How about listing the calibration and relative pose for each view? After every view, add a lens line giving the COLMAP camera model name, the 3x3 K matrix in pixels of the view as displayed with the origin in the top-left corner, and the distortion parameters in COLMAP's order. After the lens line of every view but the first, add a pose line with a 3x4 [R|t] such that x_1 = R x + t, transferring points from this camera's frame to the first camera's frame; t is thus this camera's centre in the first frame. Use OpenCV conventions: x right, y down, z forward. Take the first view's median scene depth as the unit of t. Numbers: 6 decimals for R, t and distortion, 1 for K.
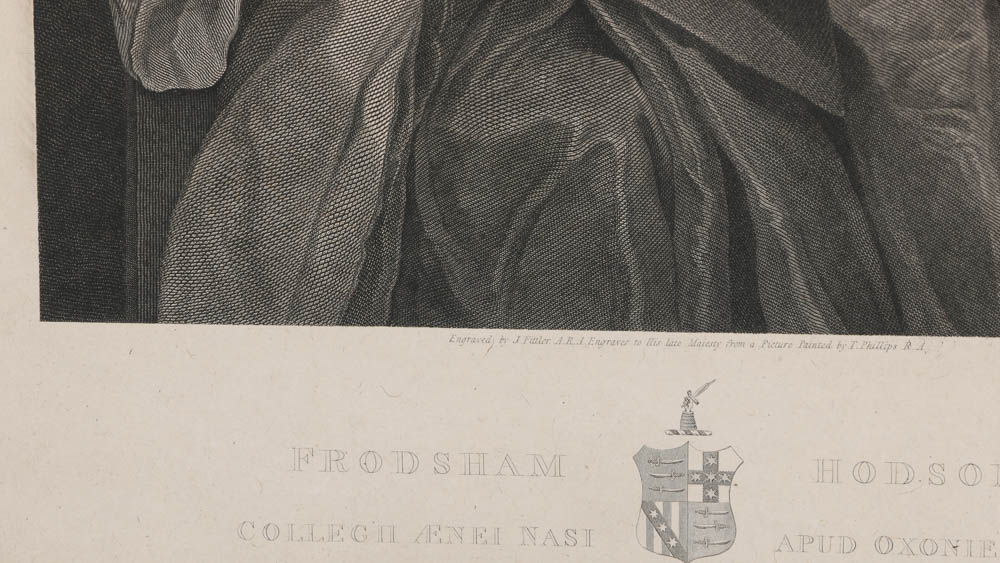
lens RADIAL K [[6573.9, 0, 503.8], [0, 6573.9, 284.4], [0, 0, 1]] dist [2.064031, 0.000000]
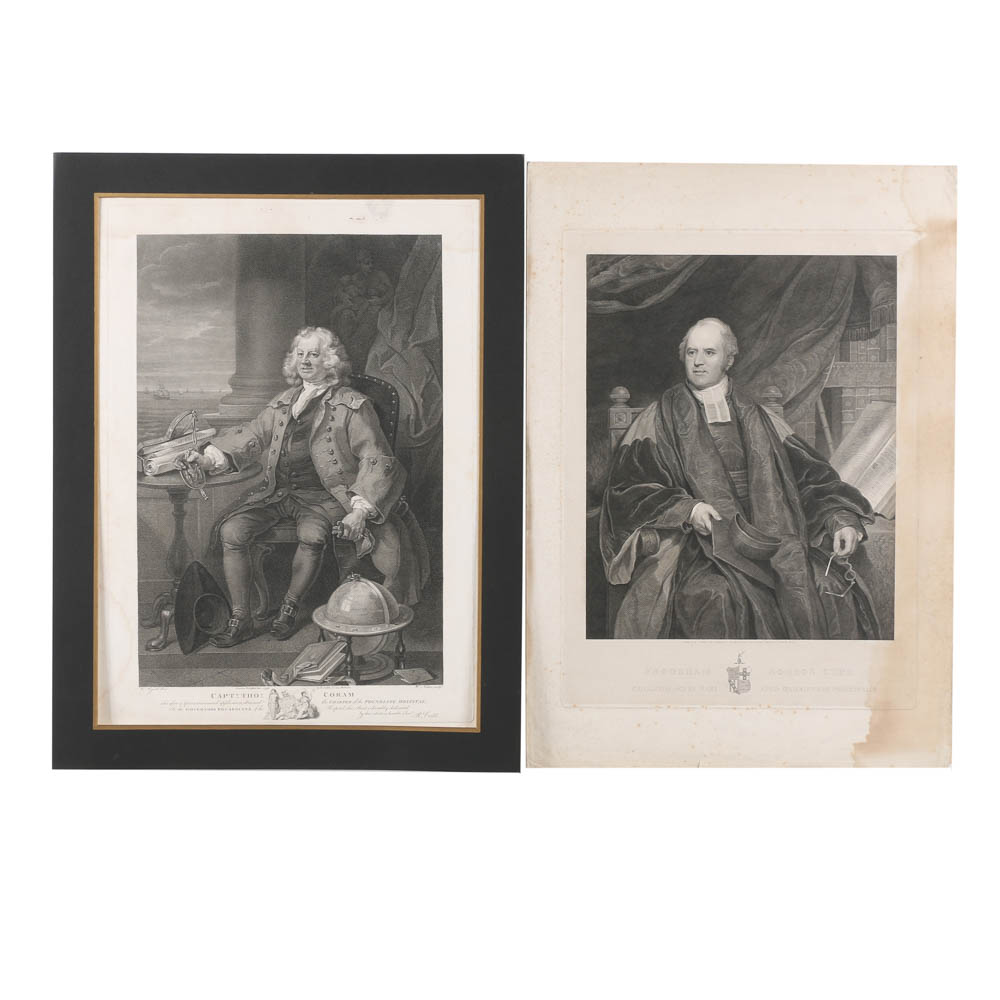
lens RADIAL K [[2368.7, 0, 499.7], [0, 2368.7, 500.5], [0, 0, 1]] dist [0.013370, 0.000000]
pose [[0.997367, -0.002489, -0.072473, -0.015432], [-0.003479, 0.996619, -0.082094, 0.044013], [0.072432, 0.082130, 0.993986, -0.550943]]
